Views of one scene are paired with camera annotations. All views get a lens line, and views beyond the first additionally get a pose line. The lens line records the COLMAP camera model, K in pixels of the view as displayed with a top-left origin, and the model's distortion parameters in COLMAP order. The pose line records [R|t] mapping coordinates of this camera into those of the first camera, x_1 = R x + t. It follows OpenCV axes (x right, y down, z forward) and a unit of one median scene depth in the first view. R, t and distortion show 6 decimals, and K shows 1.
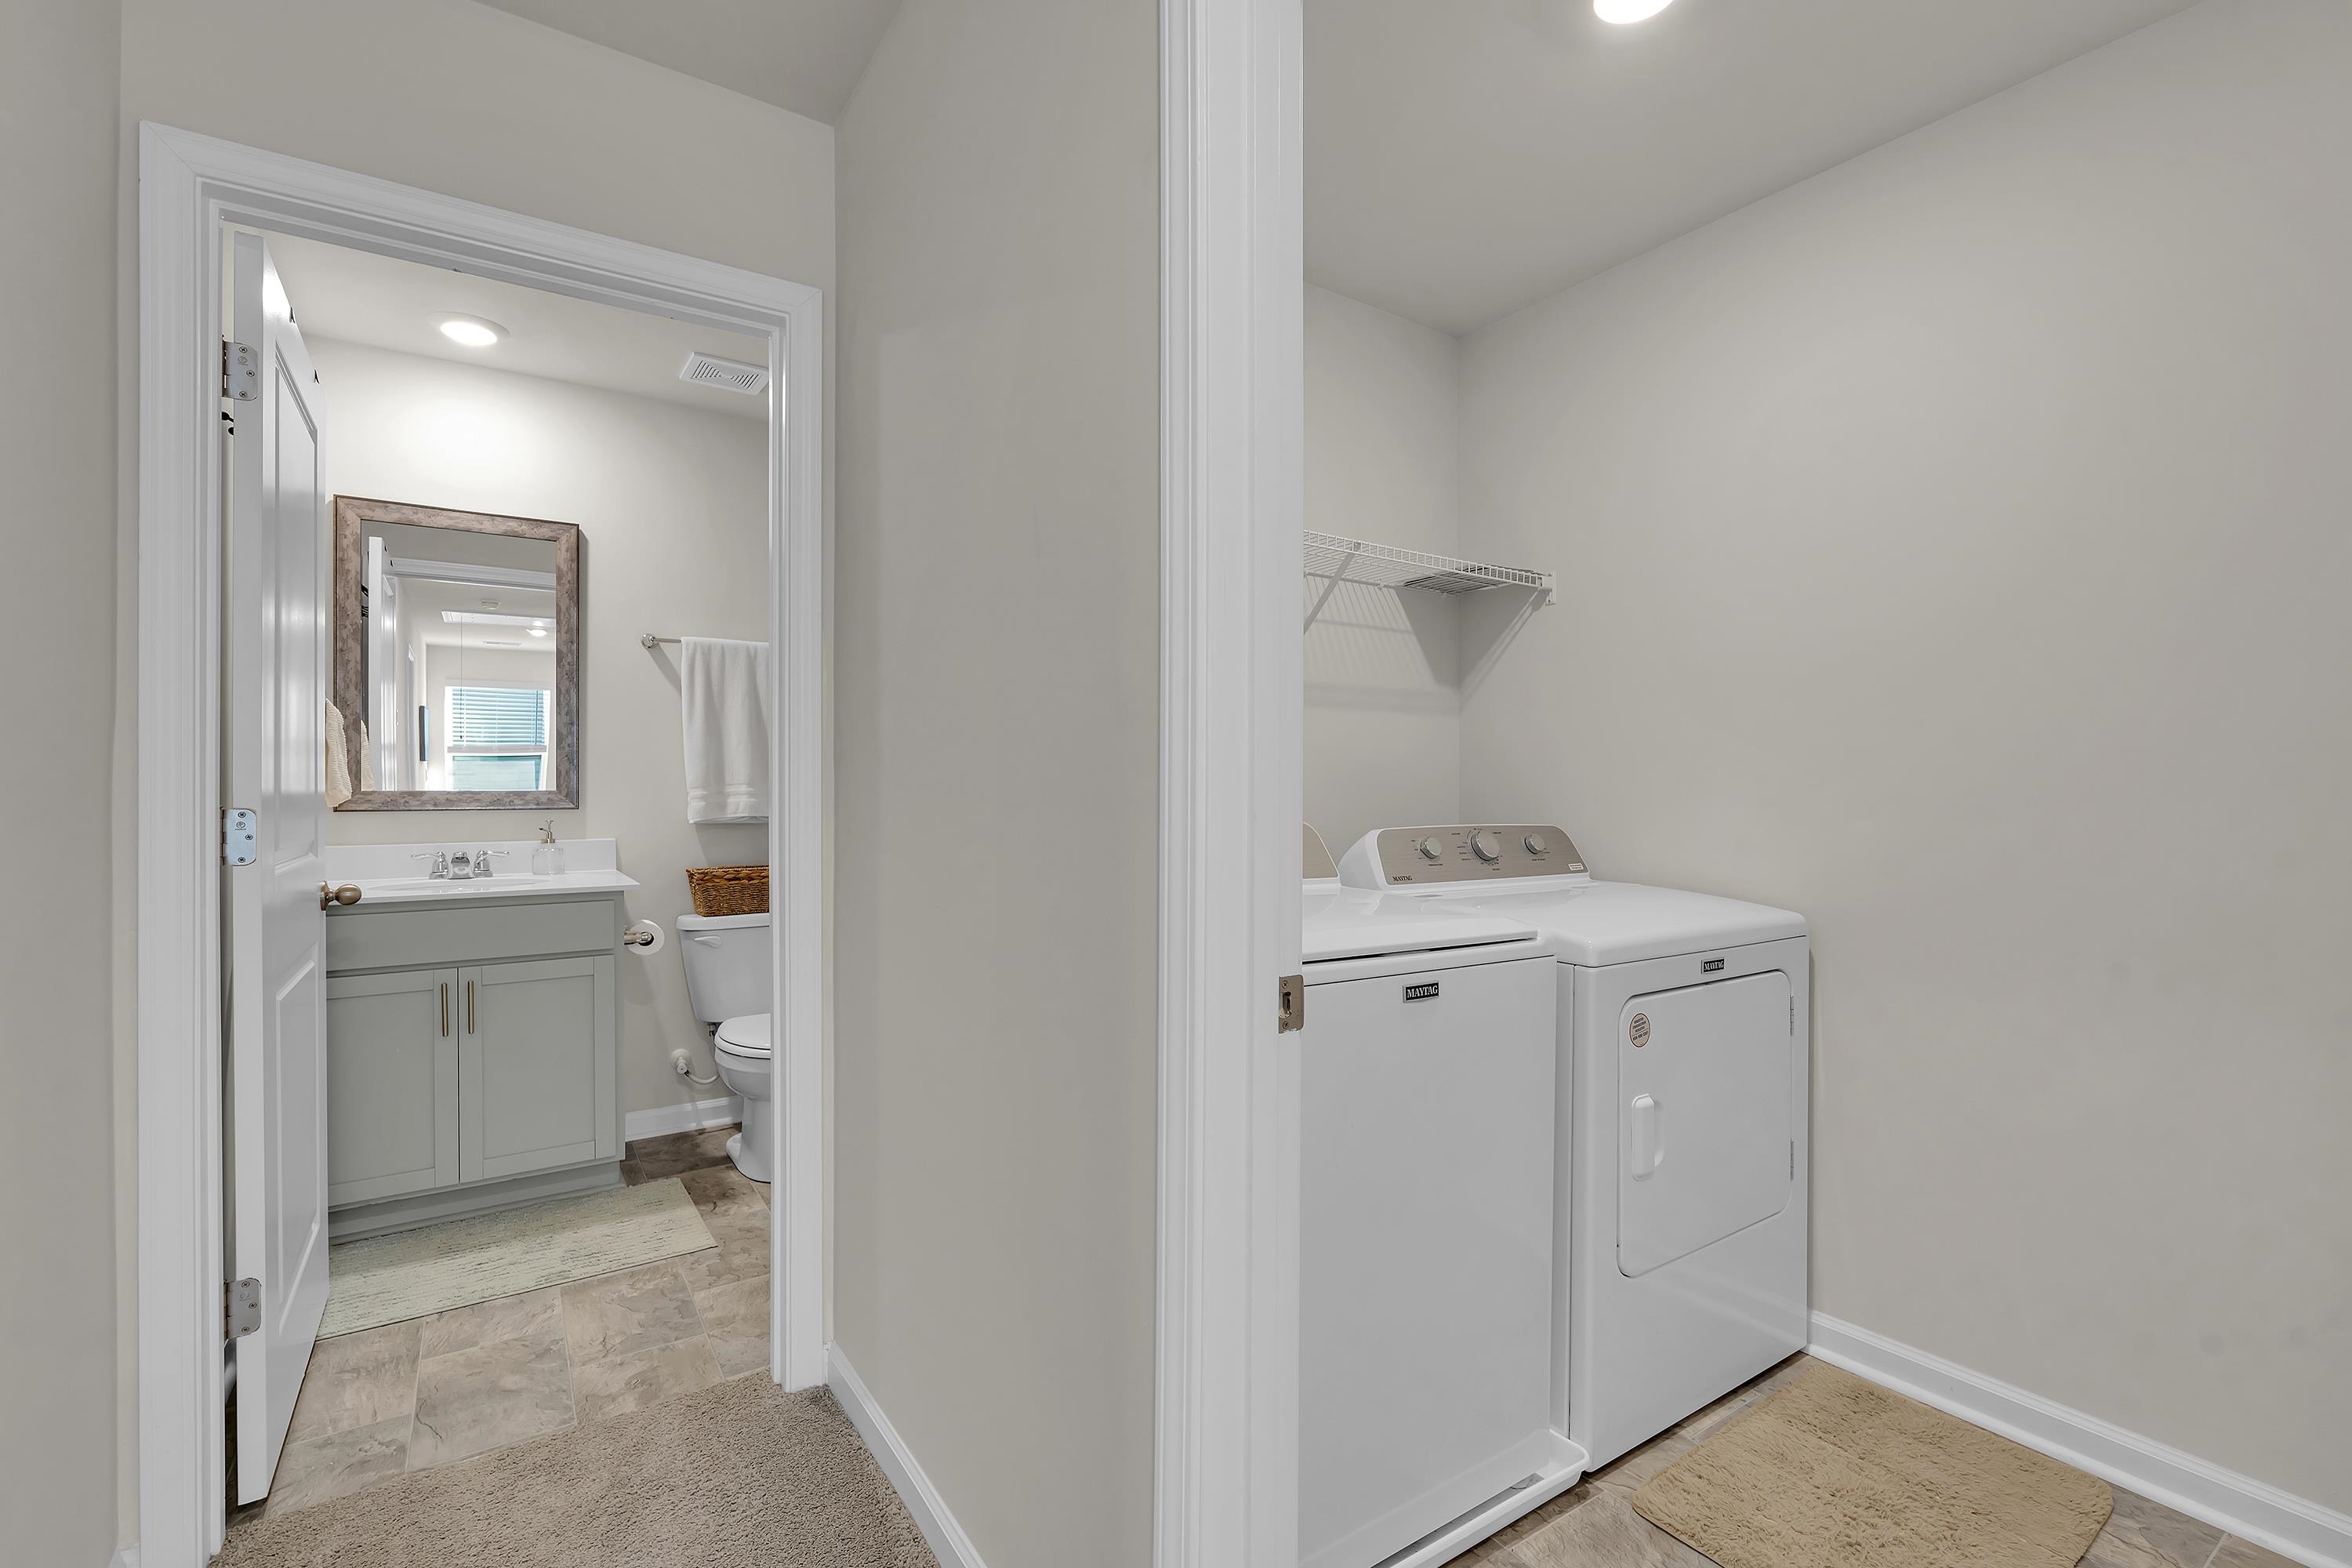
lens RADIAL K [[1030.5, 0, 1196.5], [0, 1030.5, 782.3], [0, 0, 1]] dist [0.002035, 0.000068]
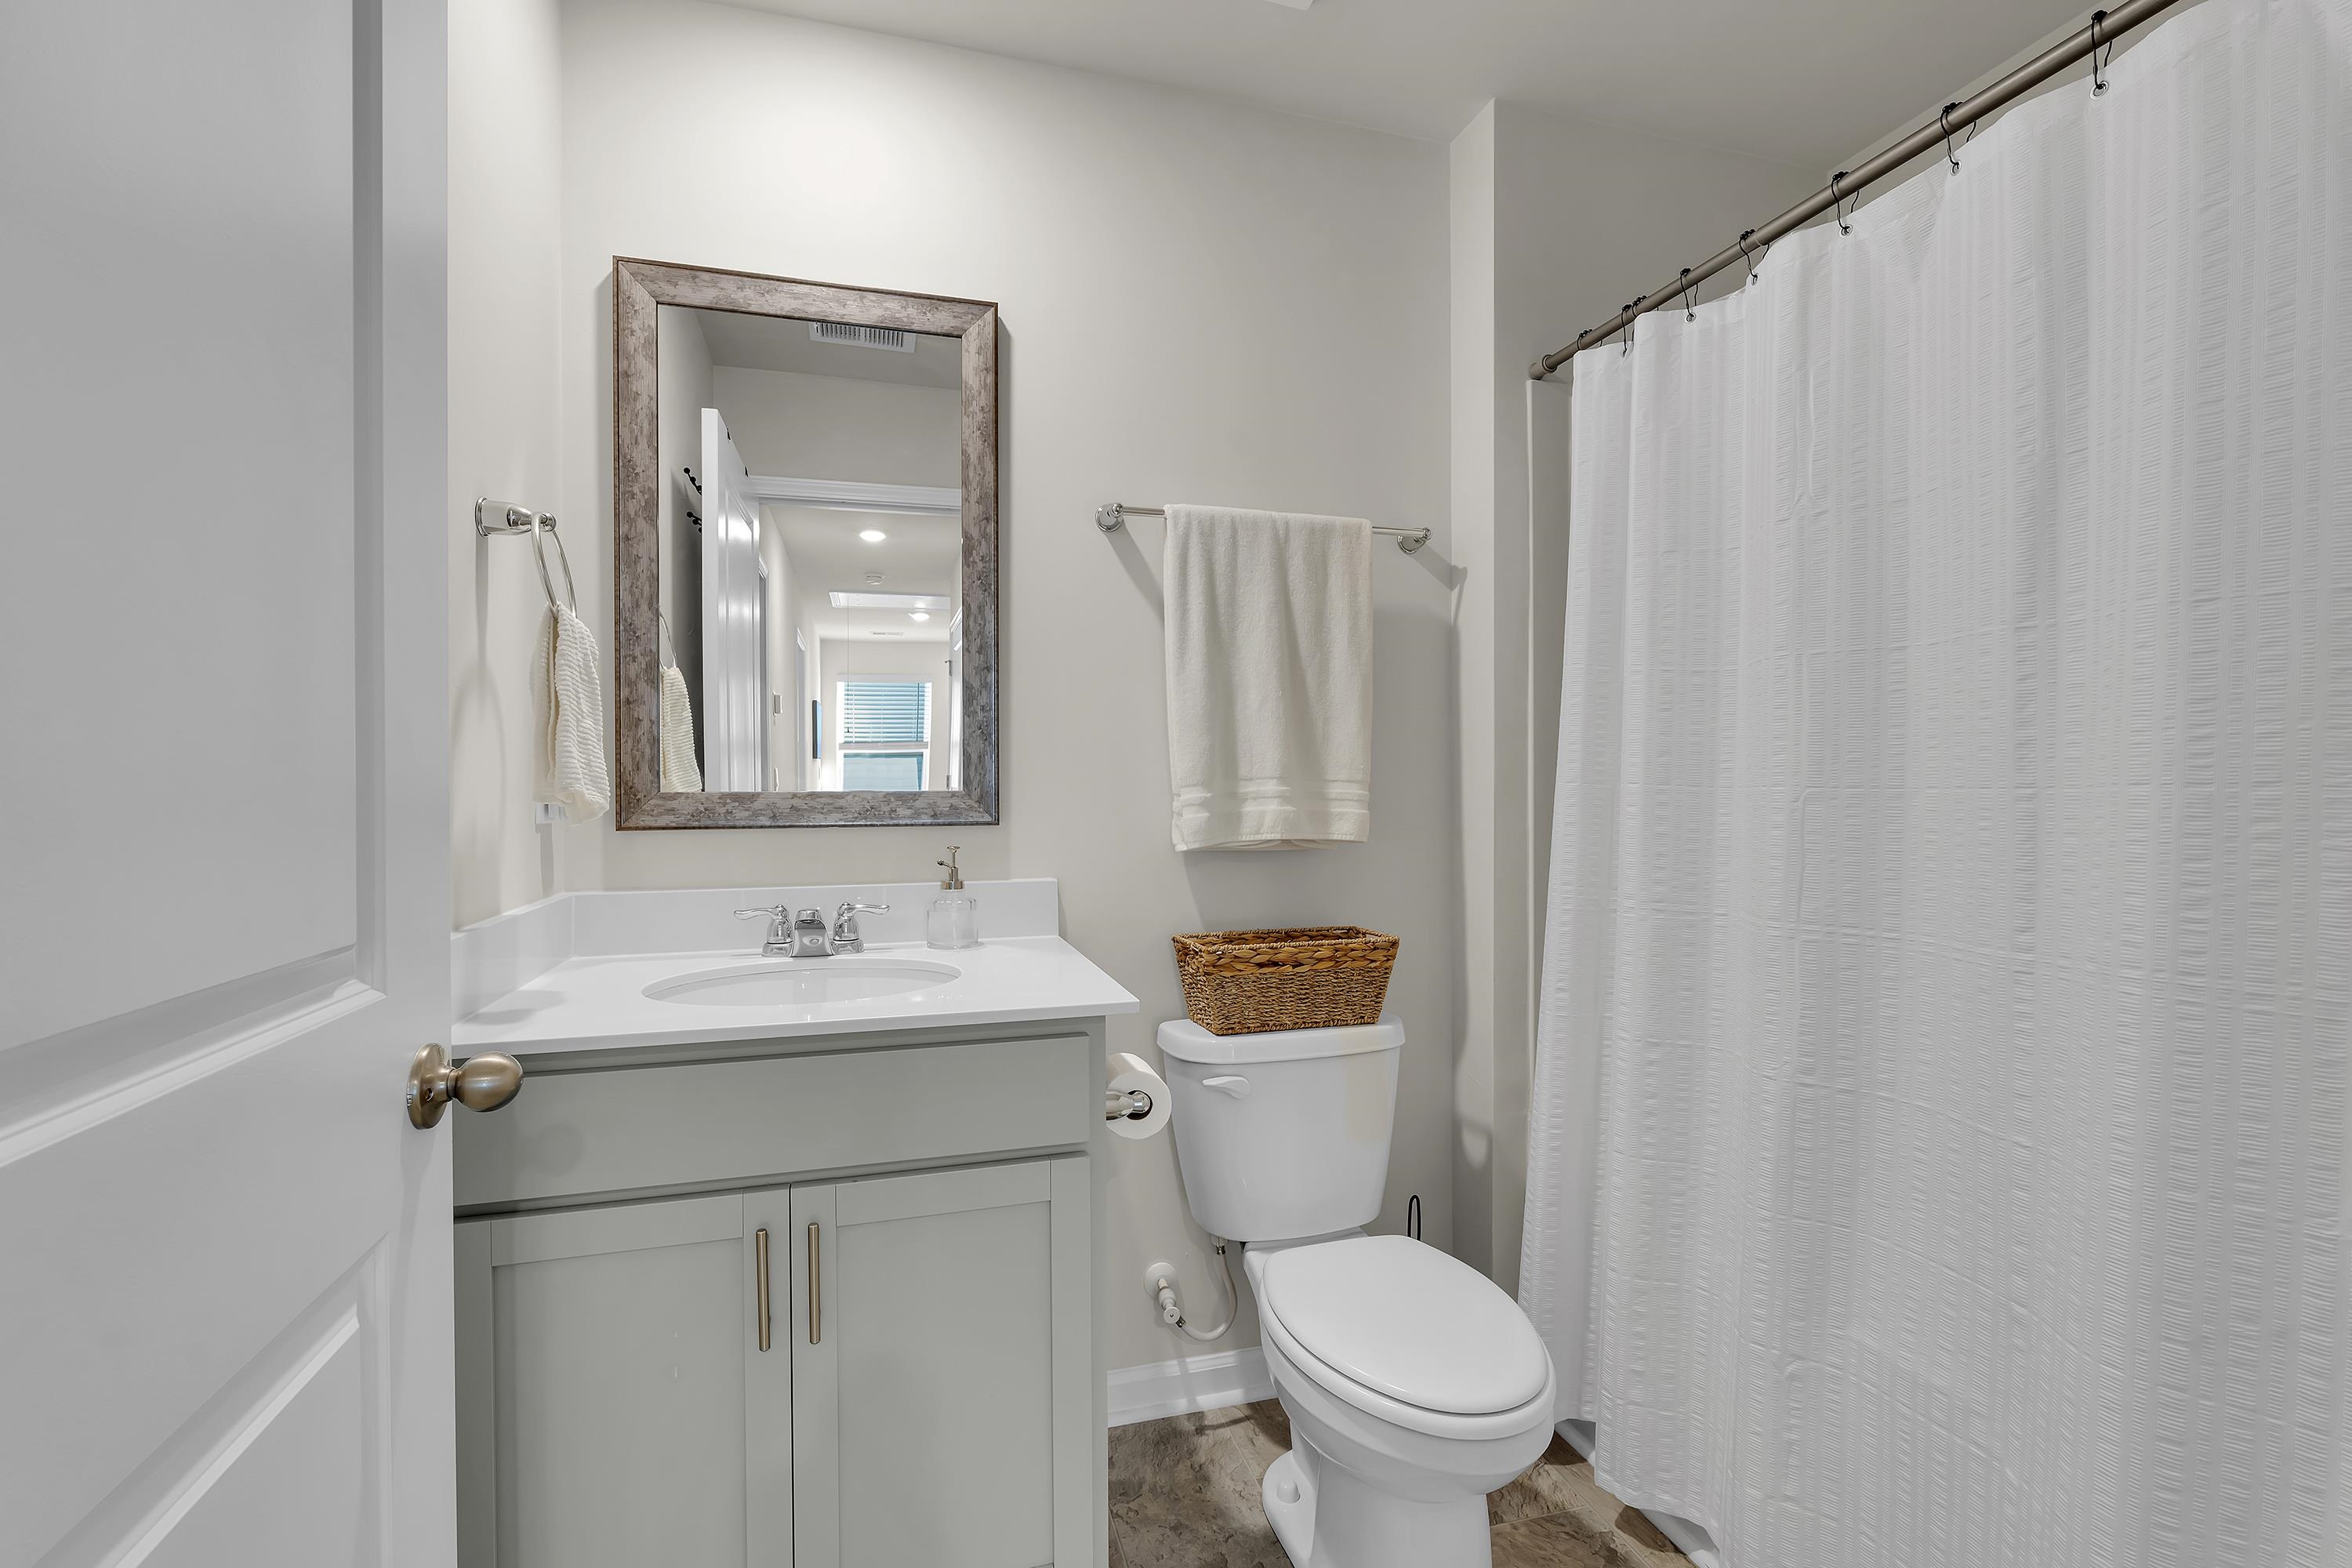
lens RADIAL K [[1030.5, 0, 1169.6], [0, 1030.5, 780.9], [0, 0, 1]] dist [0.002035, 0.000068]
pose [[0.946823, -0.003854, -0.321732, -0.331925], [0.004221, 0.999991, 0.000443, 0.002760], [0.321727, -0.001777, 0.946831, 0.503329]]
